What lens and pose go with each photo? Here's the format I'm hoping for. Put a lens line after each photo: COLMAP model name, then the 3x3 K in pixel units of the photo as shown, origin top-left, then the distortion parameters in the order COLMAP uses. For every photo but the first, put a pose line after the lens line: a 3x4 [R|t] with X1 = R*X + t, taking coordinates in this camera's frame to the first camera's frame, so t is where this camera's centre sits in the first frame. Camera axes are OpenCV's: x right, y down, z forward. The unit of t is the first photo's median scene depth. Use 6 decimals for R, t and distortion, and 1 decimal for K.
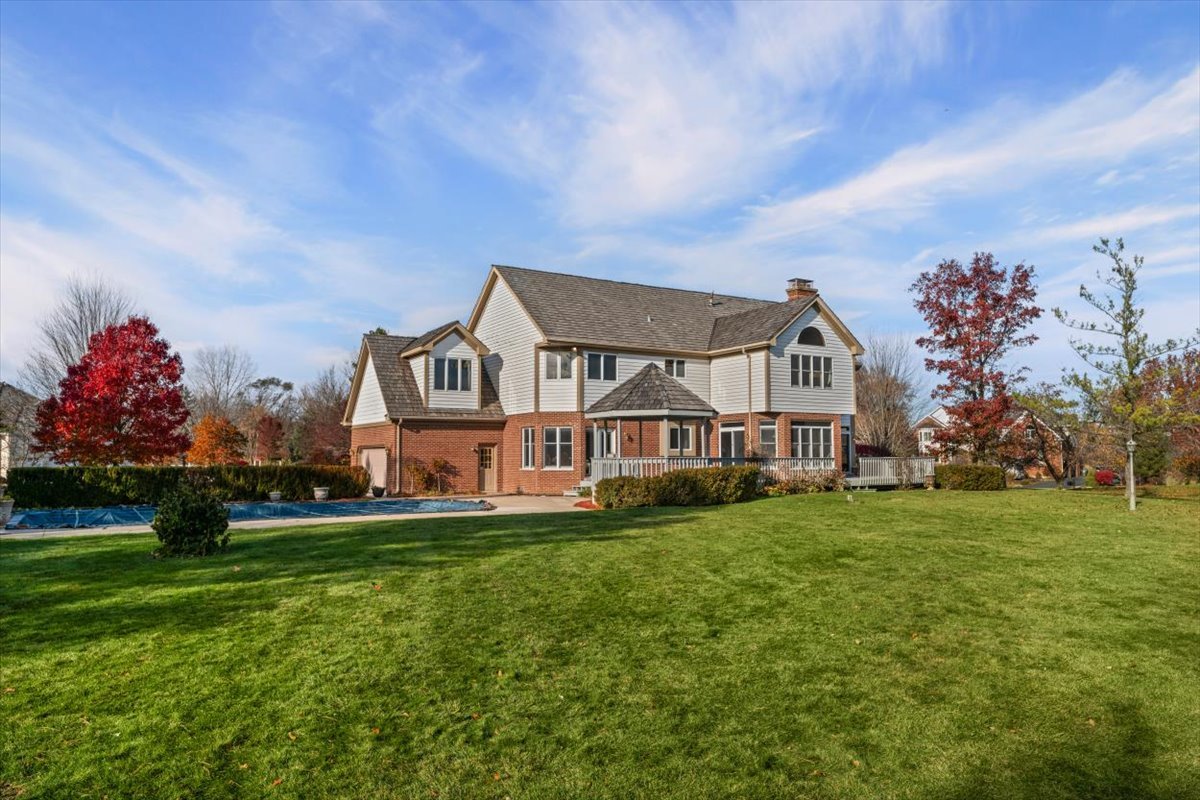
lens RADIAL K [[793.4, 0, 600.0], [0, 793.4, 400.0], [0, 0, 1]] dist [-0.006374, -0.000868]
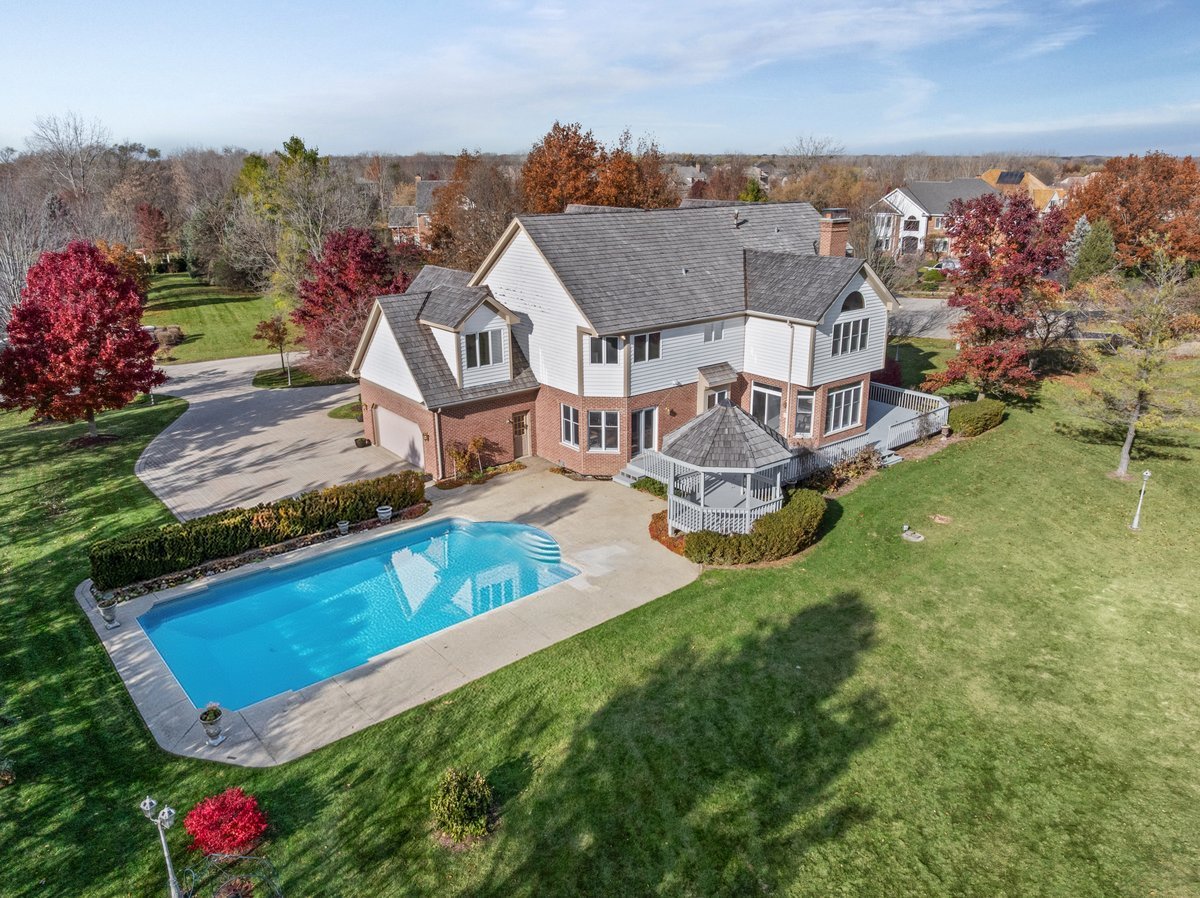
lens RADIAL K [[854.3, 0, 600.0], [0, 854.3, 449.0], [0, 0, 1]] dist [-0.049128, -0.001230]
pose [[0.992486, -0.047367, 0.112820, -0.173129], [0.000677, 0.924146, 0.382039, -0.317010], [-0.122358, -0.379092, 0.917234, 0.009084]]
